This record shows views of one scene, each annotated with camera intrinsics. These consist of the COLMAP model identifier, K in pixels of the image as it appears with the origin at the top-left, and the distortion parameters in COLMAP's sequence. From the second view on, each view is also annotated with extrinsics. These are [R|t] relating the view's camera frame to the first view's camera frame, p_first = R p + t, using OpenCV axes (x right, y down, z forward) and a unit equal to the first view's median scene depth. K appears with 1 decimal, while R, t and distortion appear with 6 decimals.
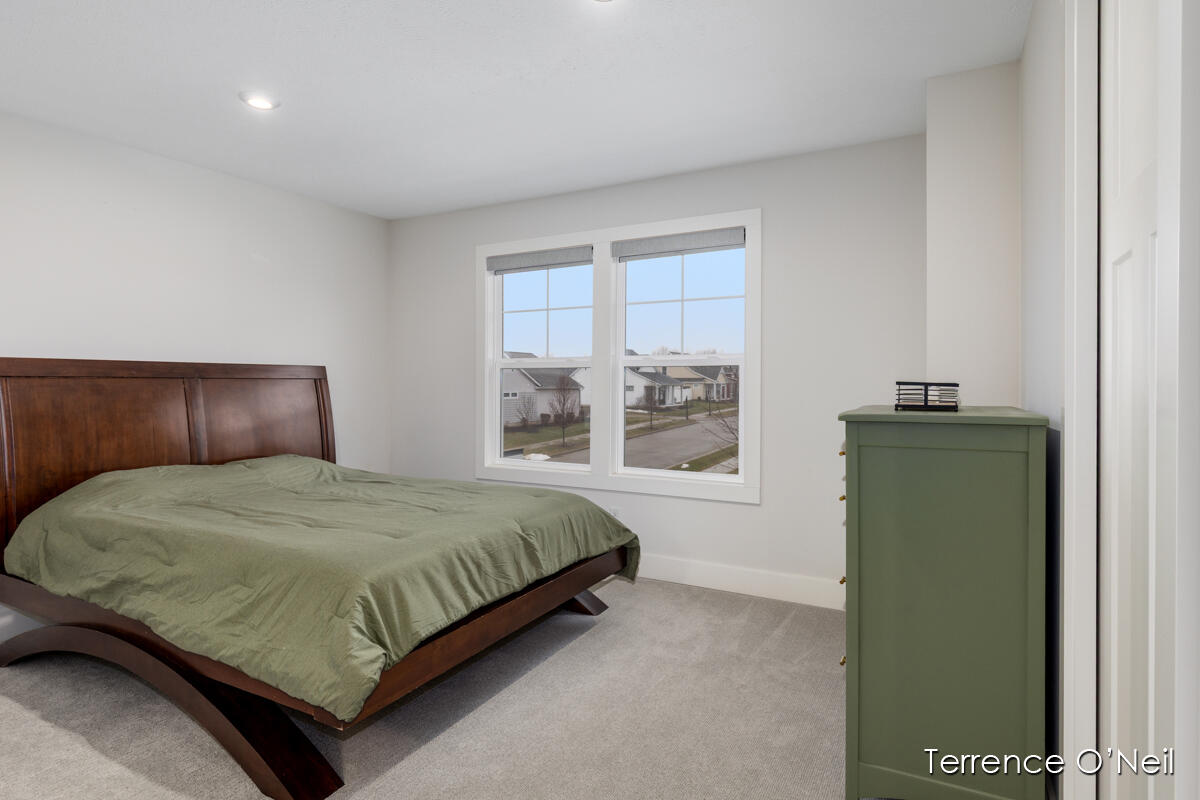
lens RADIAL K [[628.0, 0, 598.6], [0, 628.0, 392.3], [0, 0, 1]] dist [0.002730, 0.001955]
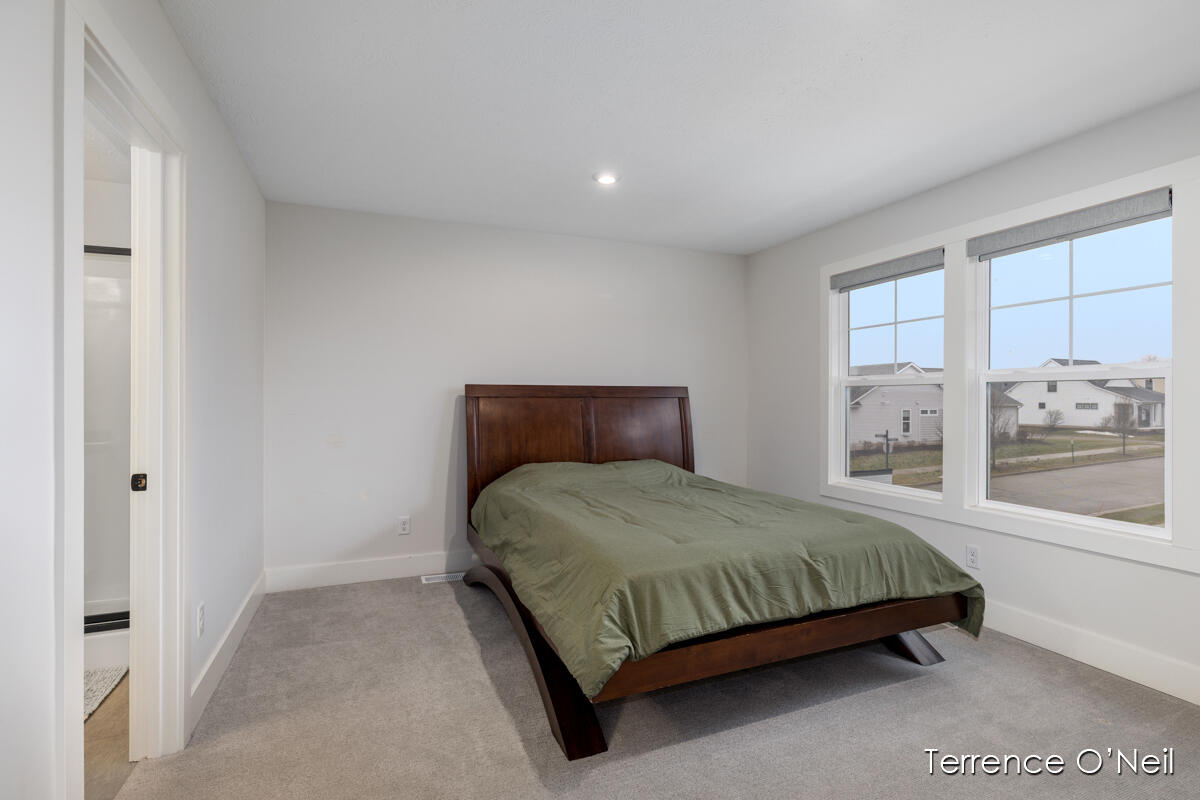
lens RADIAL K [[560.0, 0, 610.4], [0, 560.0, 400.6], [0, 0, 1]] dist [0.002868, -0.000358]
pose [[0.789869, 0.001227, -0.613274, 0.135844], [-0.009504, 0.999902, -0.010240, -0.004658], [0.613202, 0.013917, 0.789804, 0.108160]]
